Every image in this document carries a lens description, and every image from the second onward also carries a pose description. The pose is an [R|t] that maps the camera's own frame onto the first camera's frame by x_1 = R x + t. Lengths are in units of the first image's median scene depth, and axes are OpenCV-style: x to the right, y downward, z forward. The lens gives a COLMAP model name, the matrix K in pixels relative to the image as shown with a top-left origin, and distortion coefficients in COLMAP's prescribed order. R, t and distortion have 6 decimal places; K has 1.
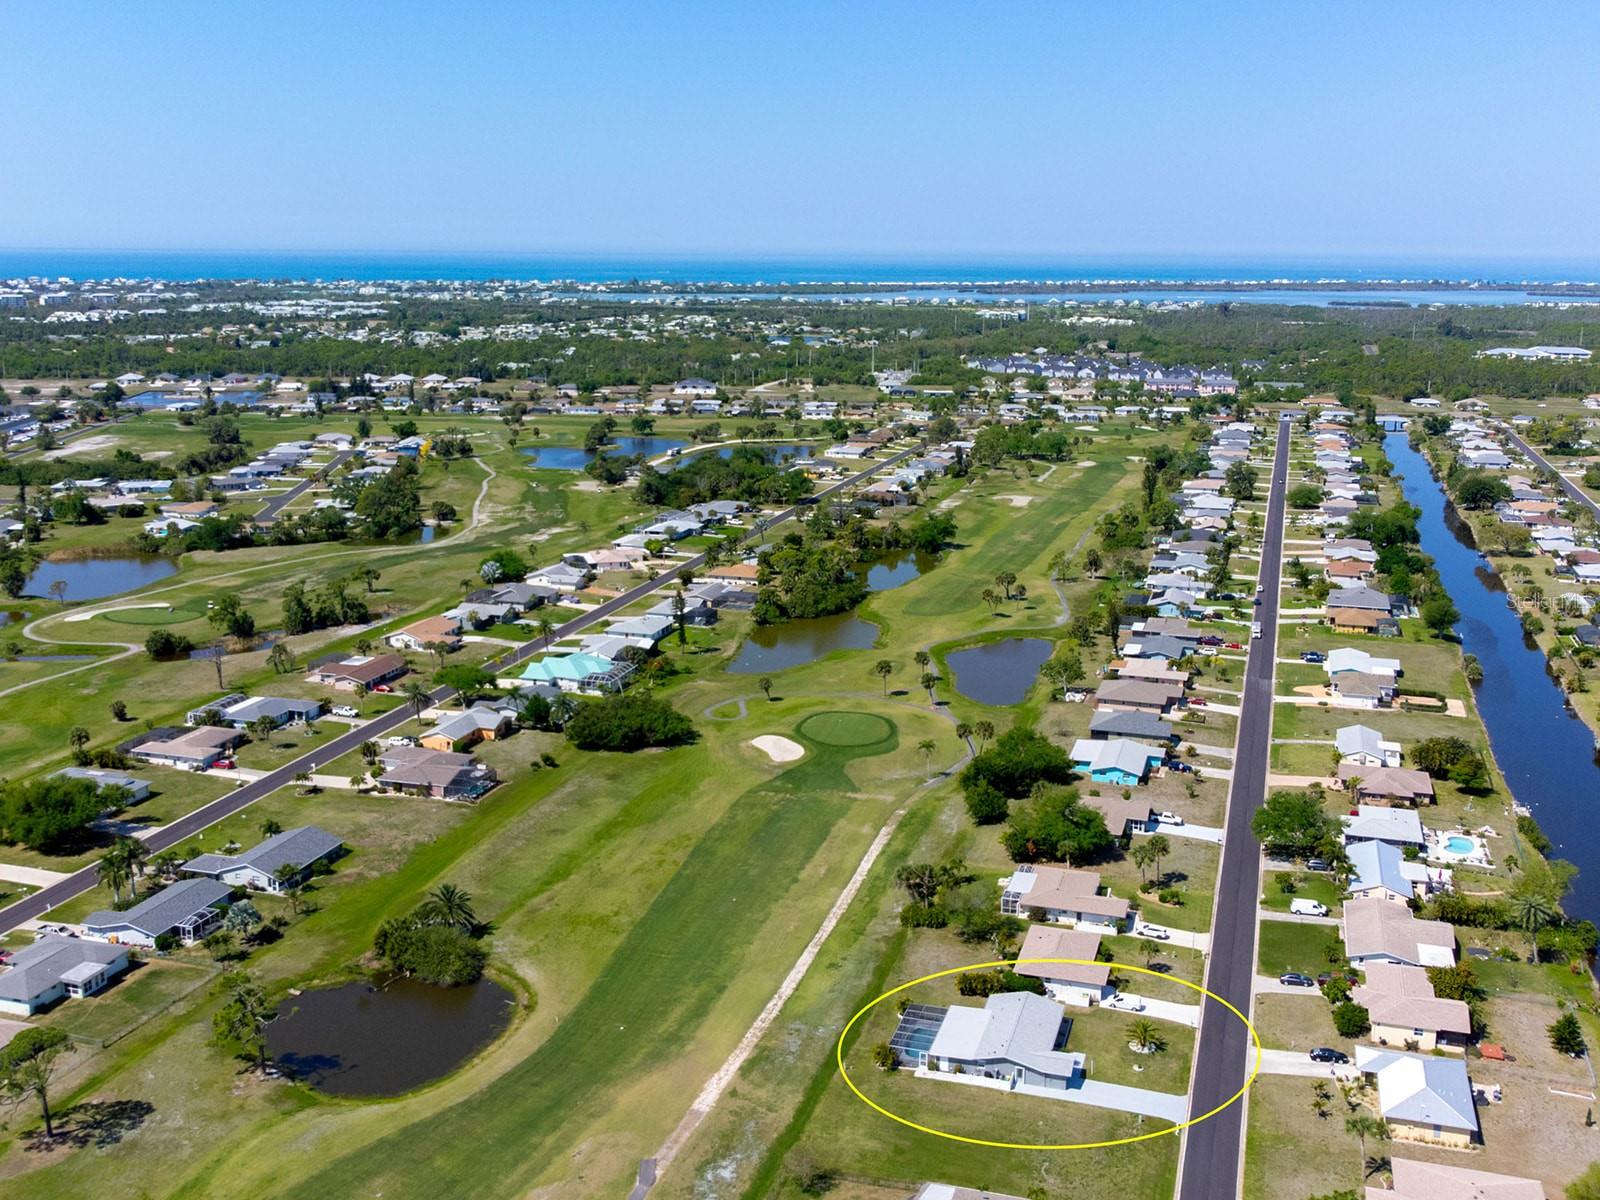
lens RADIAL K [[1607.5, 0, 798.3], [0, 1607.5, 596.2], [0, 0, 1]] dist [0.010942, 0.000000]
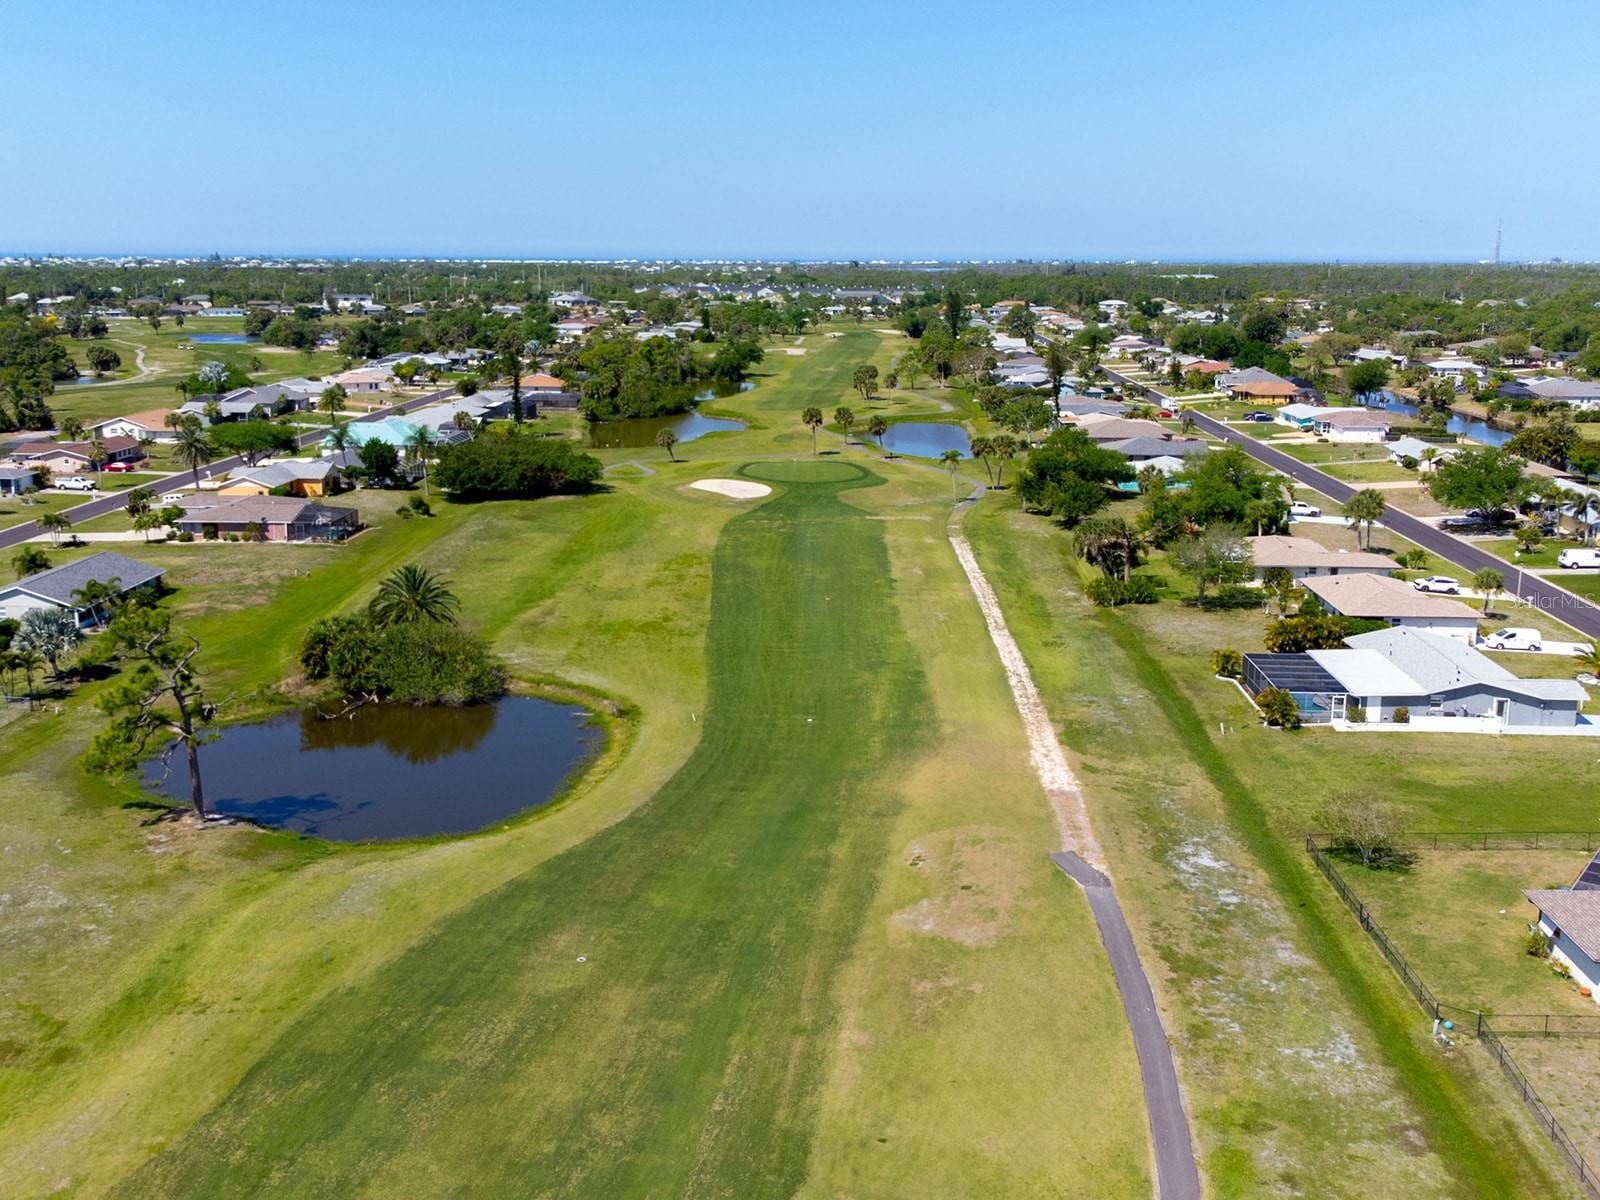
lens RADIAL K [[1607.5, 0, 805.0], [0, 1607.5, 601.6], [0, 0, 1]] dist [0.010942, 0.000000]
pose [[0.967490, -0.055386, 0.246769, -0.230324], [0.055330, 0.998442, 0.007163, 0.201128], [-0.246781, 0.006723, 0.969048, 0.396260]]
